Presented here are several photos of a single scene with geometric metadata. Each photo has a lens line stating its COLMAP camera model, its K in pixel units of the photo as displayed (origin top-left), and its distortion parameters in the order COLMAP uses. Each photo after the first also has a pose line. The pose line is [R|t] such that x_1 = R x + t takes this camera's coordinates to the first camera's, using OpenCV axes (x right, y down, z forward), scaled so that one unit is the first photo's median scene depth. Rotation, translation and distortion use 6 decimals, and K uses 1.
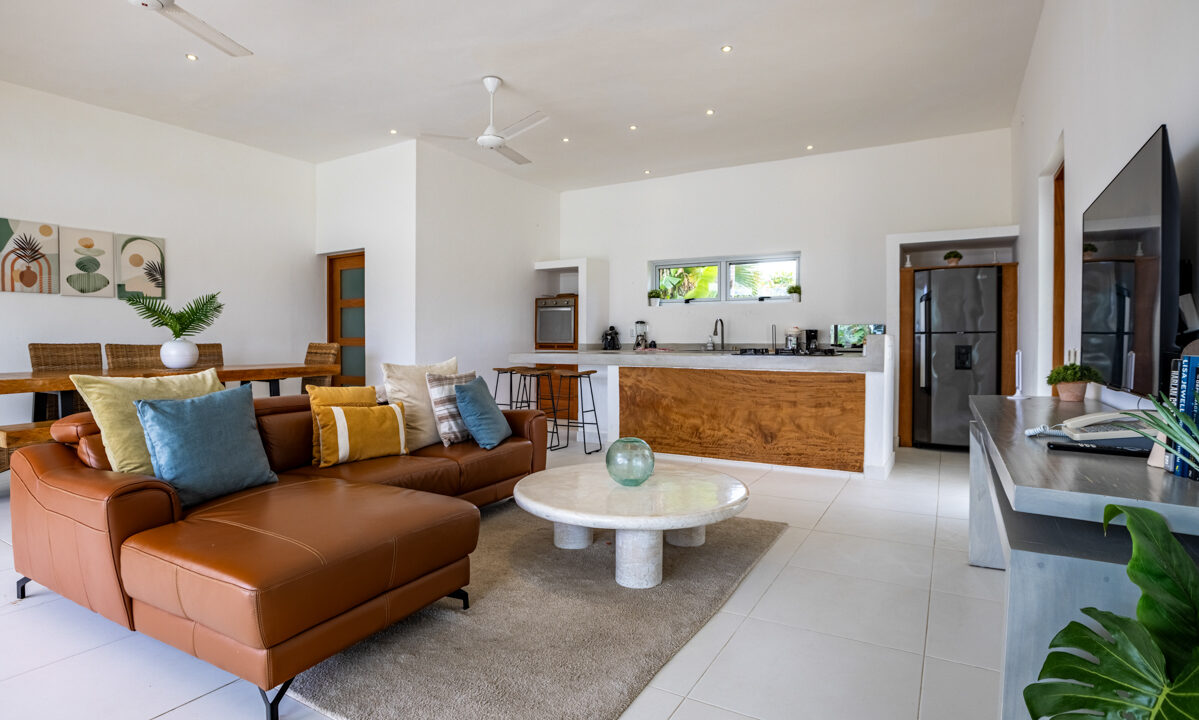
lens RADIAL K [[597.3, 0, 601.9], [0, 597.3, 352.2], [0, 0, 1]] dist [-0.057261, 0.014356]
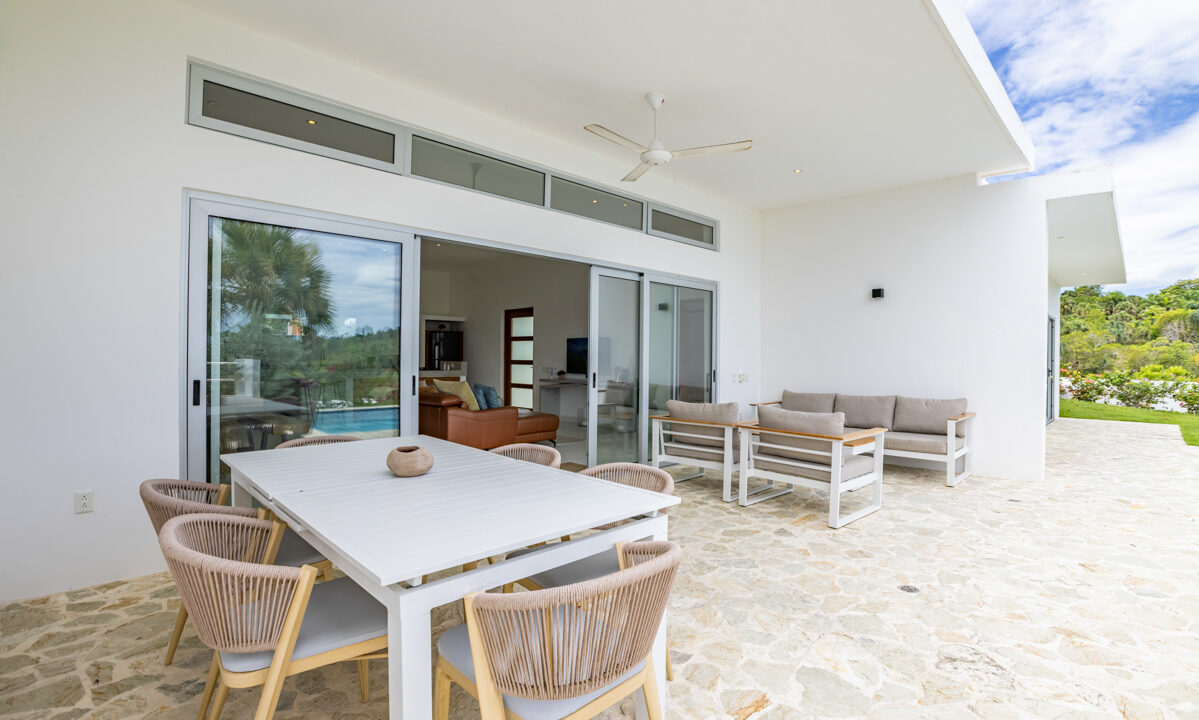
lens RADIAL K [[559.1, 0, 586.5], [0, 559.1, 362.7], [0, 0, 1]] dist [-0.053571, 0.011417]
pose [[0.266045, -0.007850, 0.963929, -1.465589], [0.011452, 0.999922, 0.004983, -0.024891], [-0.963893, 0.009714, 0.266114, -0.163573]]
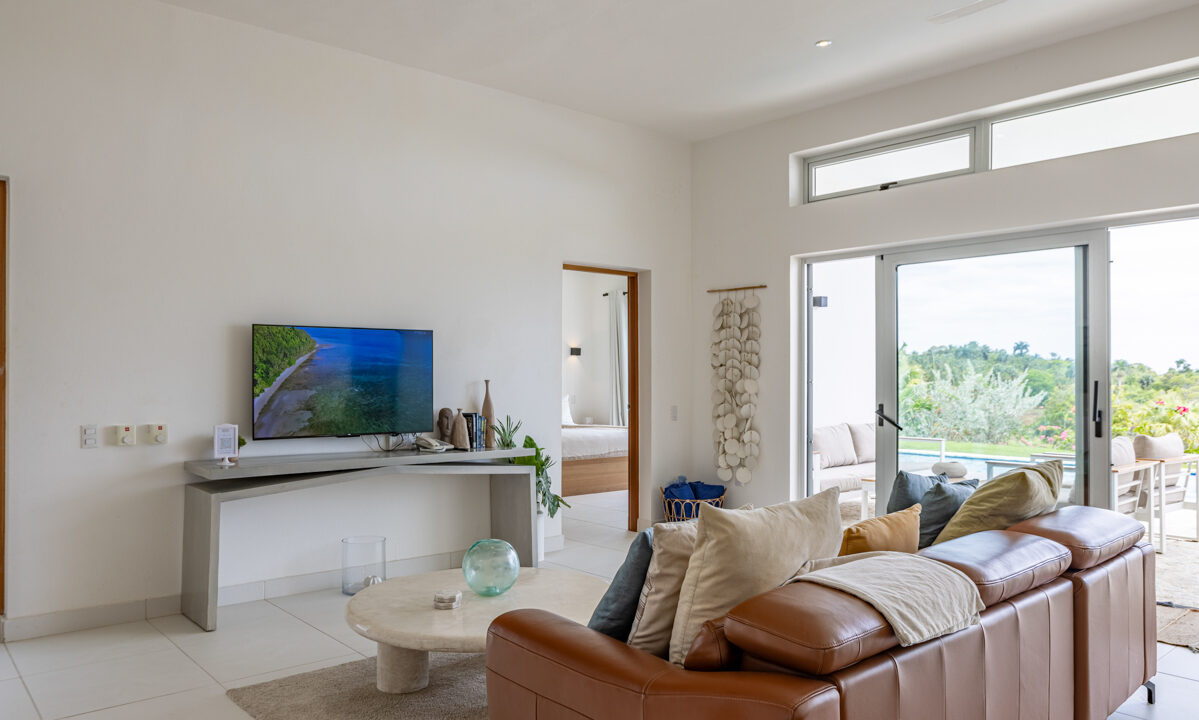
lens RADIAL K [[840.6, 0, 602.2], [0, 840.6, 372.0], [0, 0, 1]] dist [-0.035553, 0.038794]
pose [[-0.949415, 0.003058, 0.314008, -0.258937], [0.007421, 0.999892, 0.012698, -0.057607], [-0.313935, 0.014386, -0.949335, 1.091398]]
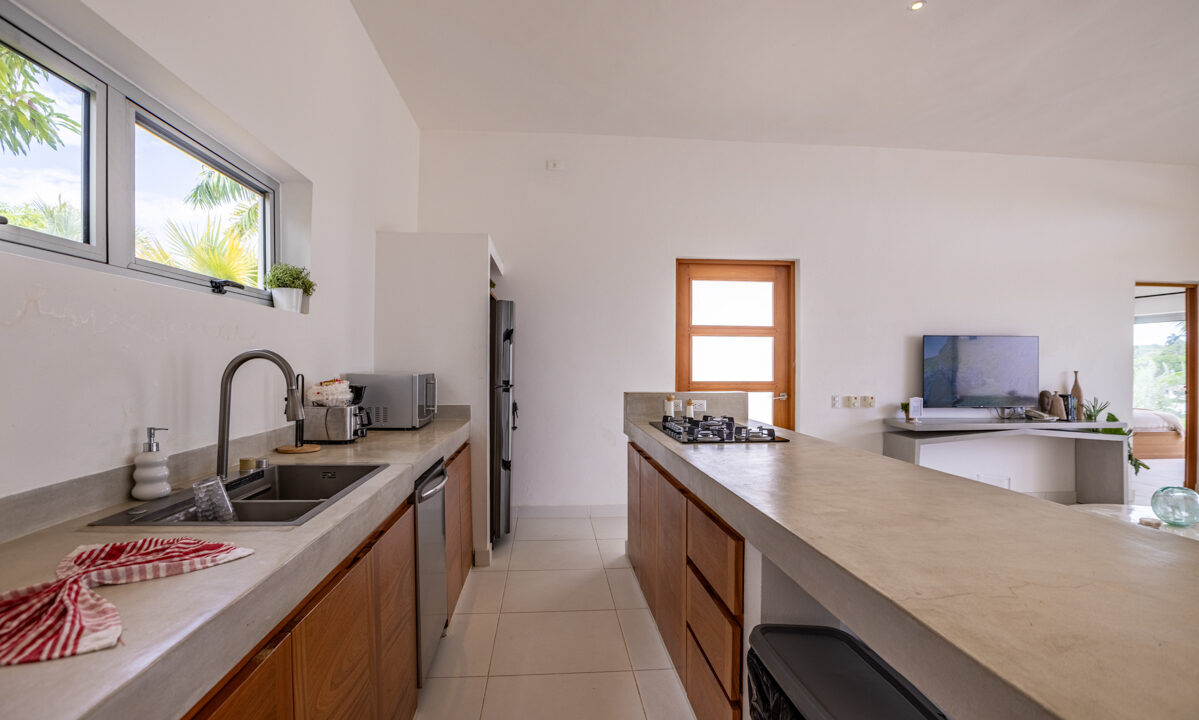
lens RADIAL K [[572.1, 0, 602.9], [0, 572.1, 369.3], [0, 0, 1]] dist [-0.032841, 0.002943]
pose [[-0.587506, -0.009015, 0.809170, -0.095127], [0.013565, 0.999688, 0.020986, -0.069164], [-0.809106, 0.023305, -0.587200, 1.362936]]
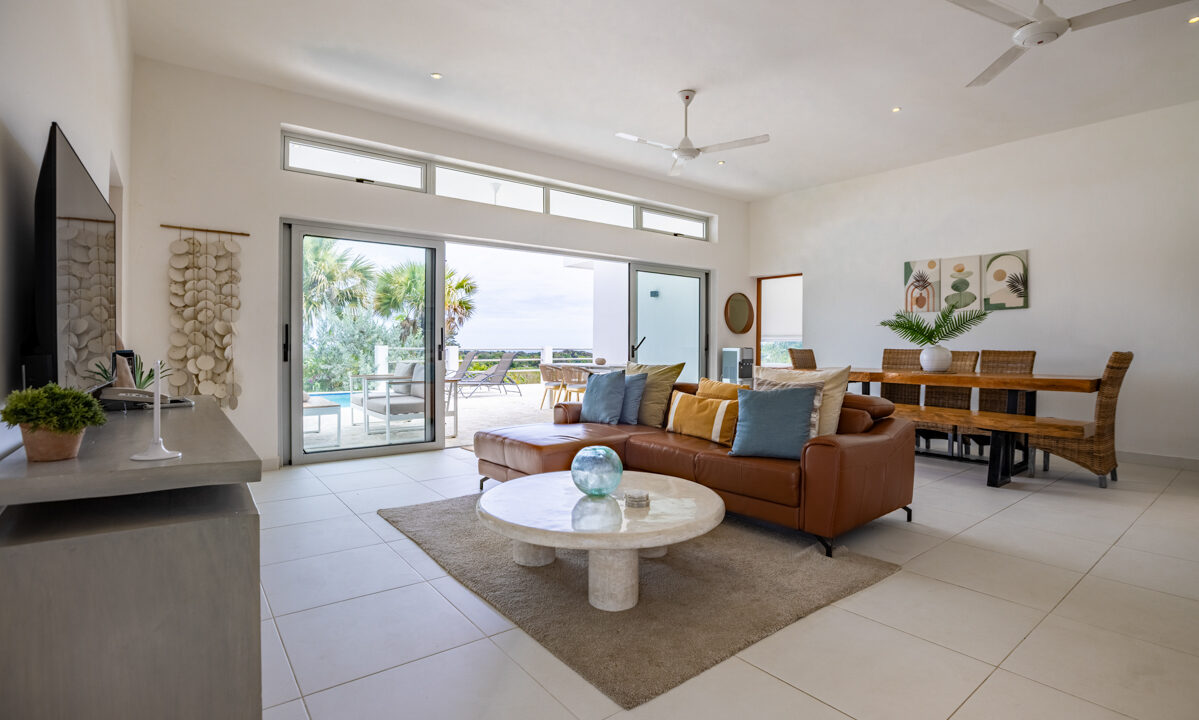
lens RADIAL K [[559.1, 0, 597.4], [0, 559.1, 357.6], [0, 0, 1]] dist [-0.053571, 0.011417]
pose [[-0.375242, 0.017959, -0.926753, 0.458085], [-0.023909, 0.999292, 0.029046, -0.013740], [0.926619, 0.033056, -0.374547, 0.695938]]
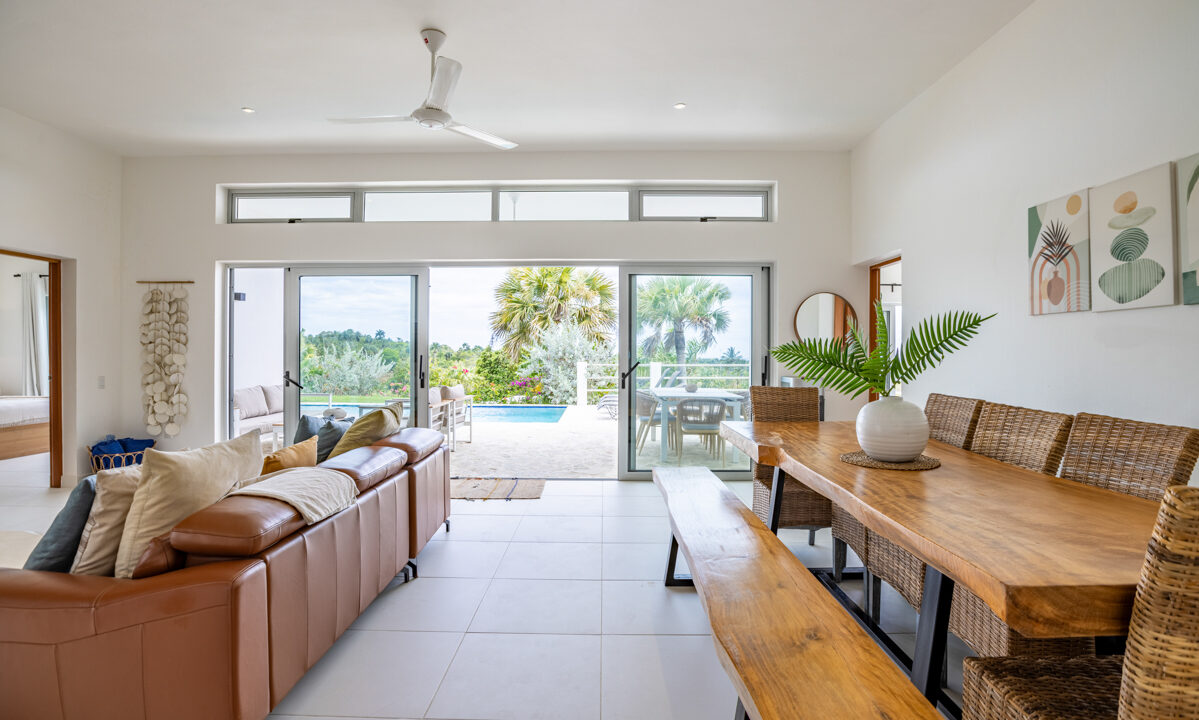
lens RADIAL K [[559.1, 0, 600.0], [0, 559.1, 354.1], [0, 0, 1]] dist [-0.053571, 0.011417]
pose [[-0.865977, -0.001527, -0.500081, -0.253419], [-0.012620, 0.999744, 0.018803, -0.058490], [0.499924, 0.022594, -0.865775, 1.127590]]
